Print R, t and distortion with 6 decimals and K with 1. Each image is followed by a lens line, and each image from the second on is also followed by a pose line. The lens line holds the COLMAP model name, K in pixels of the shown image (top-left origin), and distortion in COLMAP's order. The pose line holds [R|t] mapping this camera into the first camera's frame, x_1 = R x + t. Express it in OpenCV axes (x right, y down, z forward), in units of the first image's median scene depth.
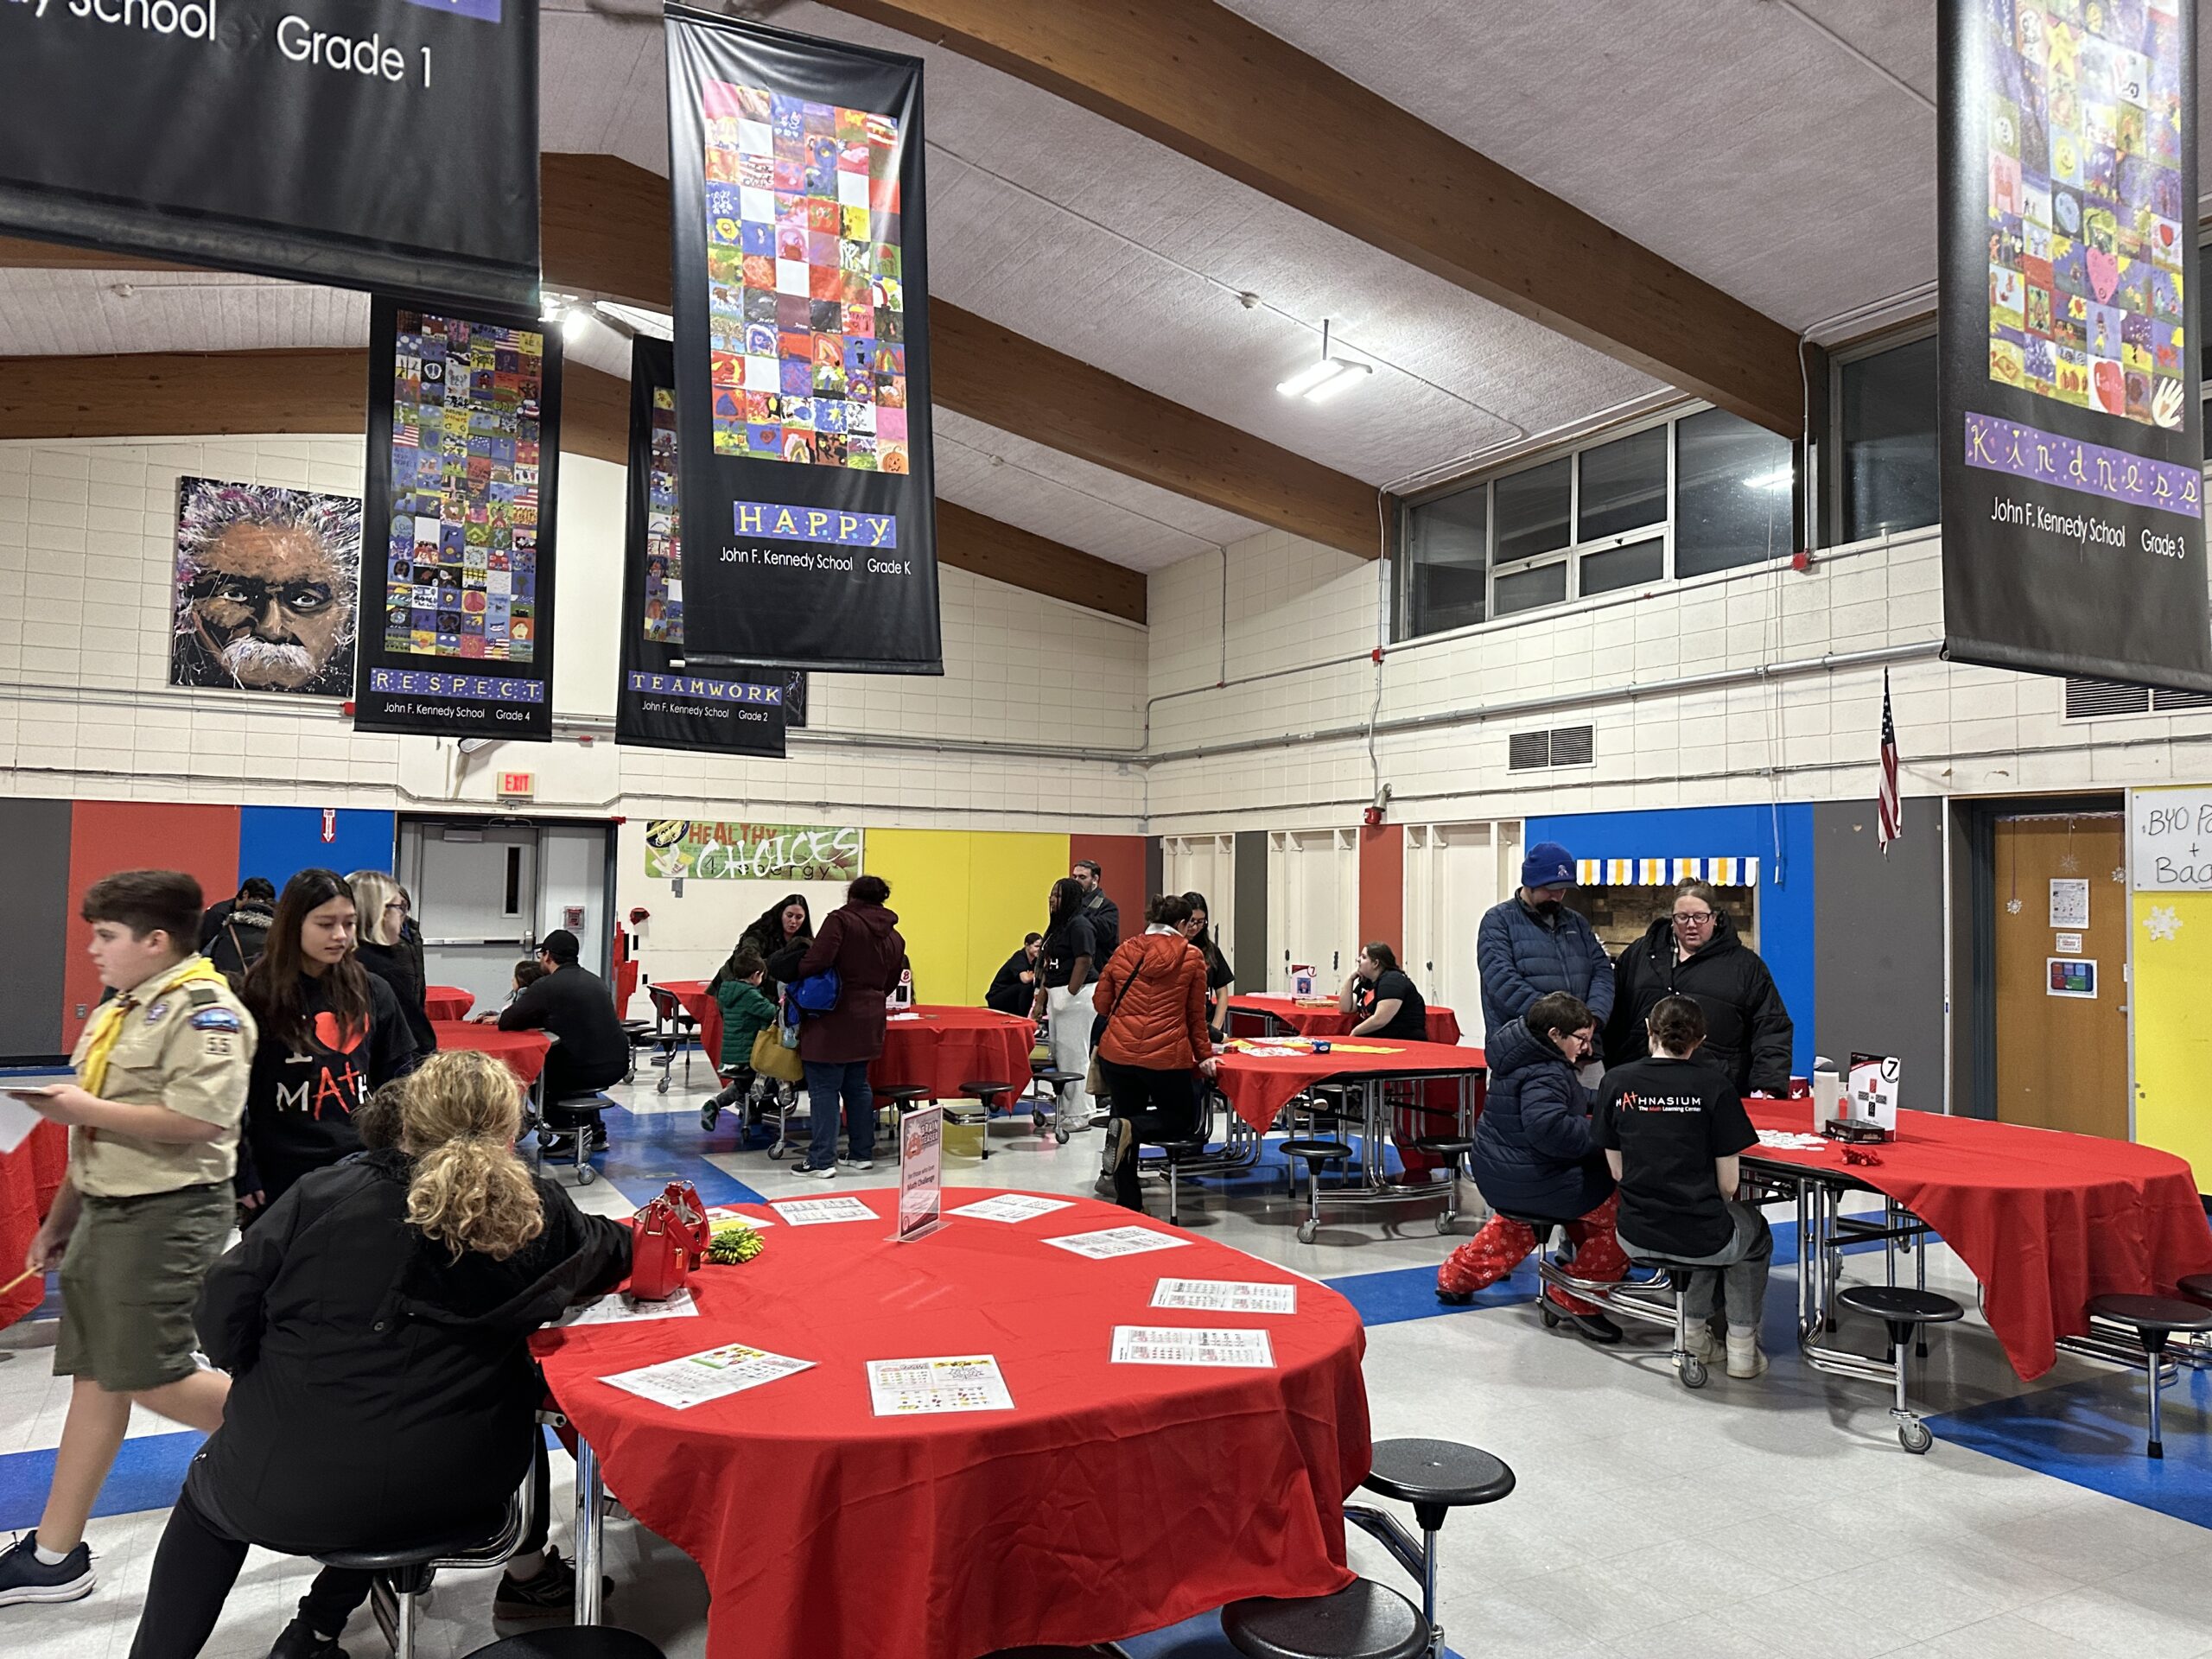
lens RADIAL K [[1549.8, 0, 1106.0], [0, 1549.8, 829.5], [0, 0, 1]] dist [0.159435, -0.280640]
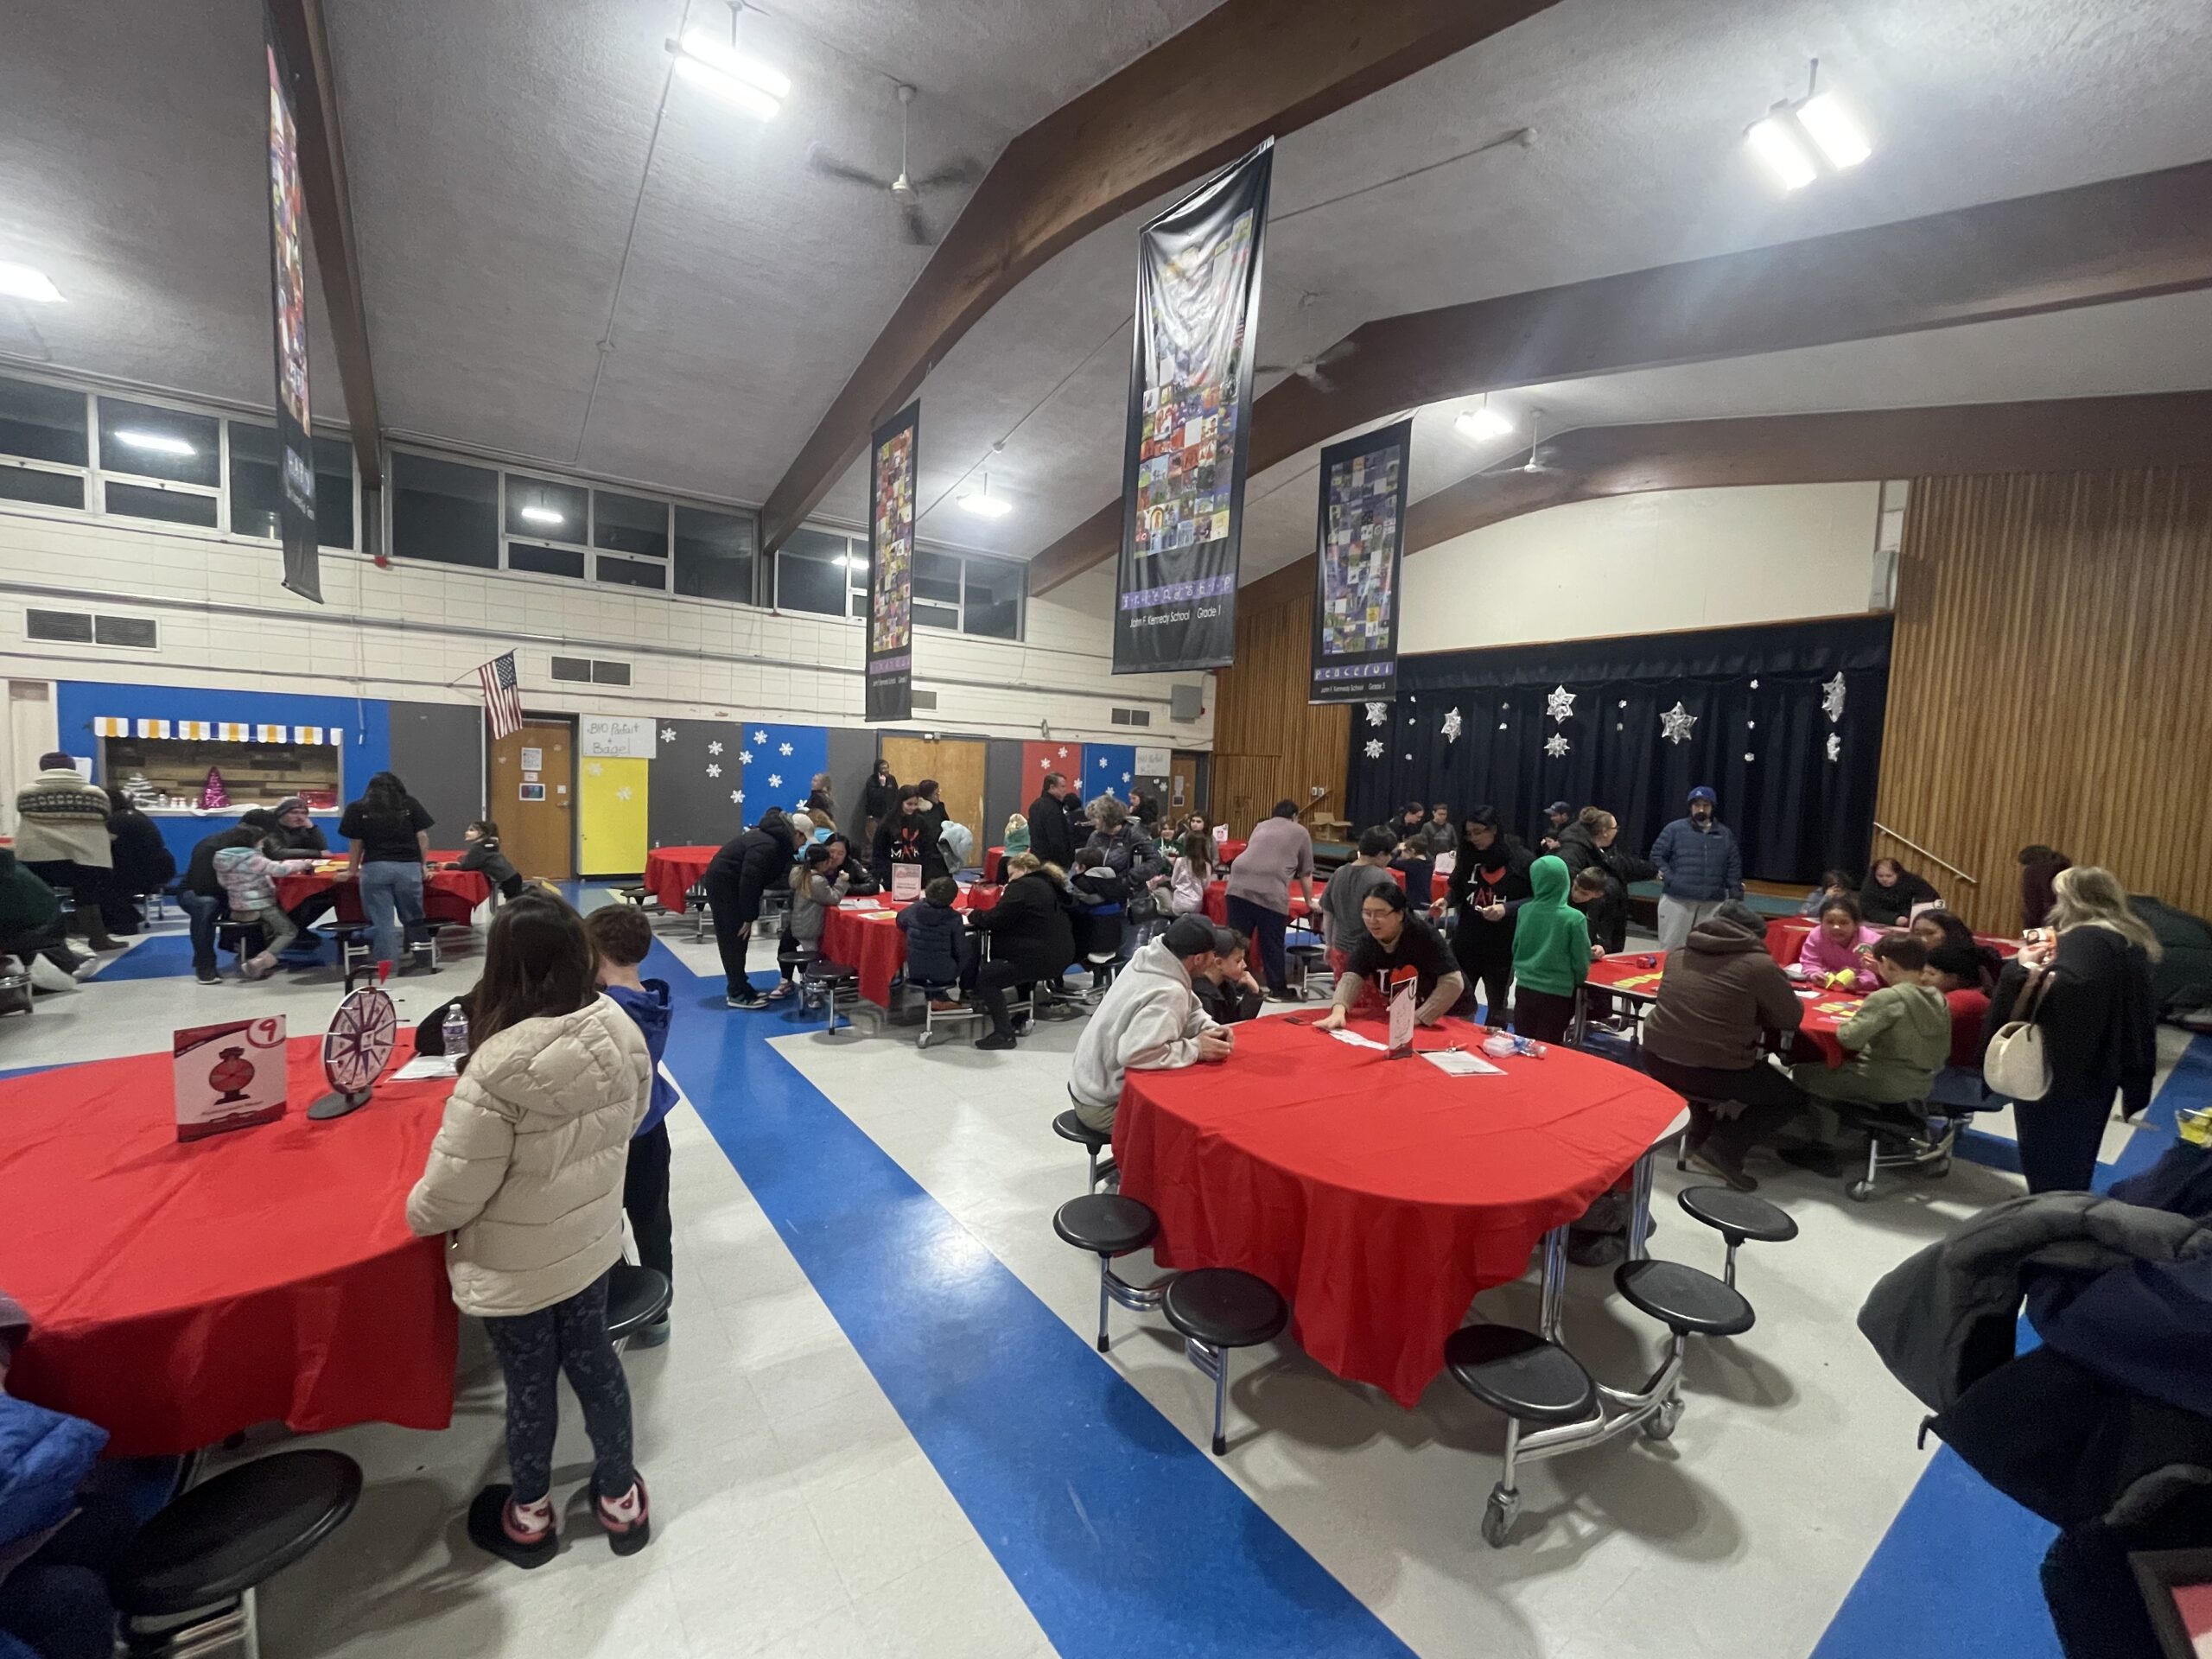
lens RADIAL K [[904.4, 0, 1104.3], [0, 904.4, 840.3], [0, 0, 1]] dist [-0.003168, 0.000380]
pose [[-0.142255, -0.097202, 0.985046, -0.569431], [-0.083295, 0.992812, 0.085939, -0.012356], [-0.986319, -0.069824, -0.149329, 0.275790]]
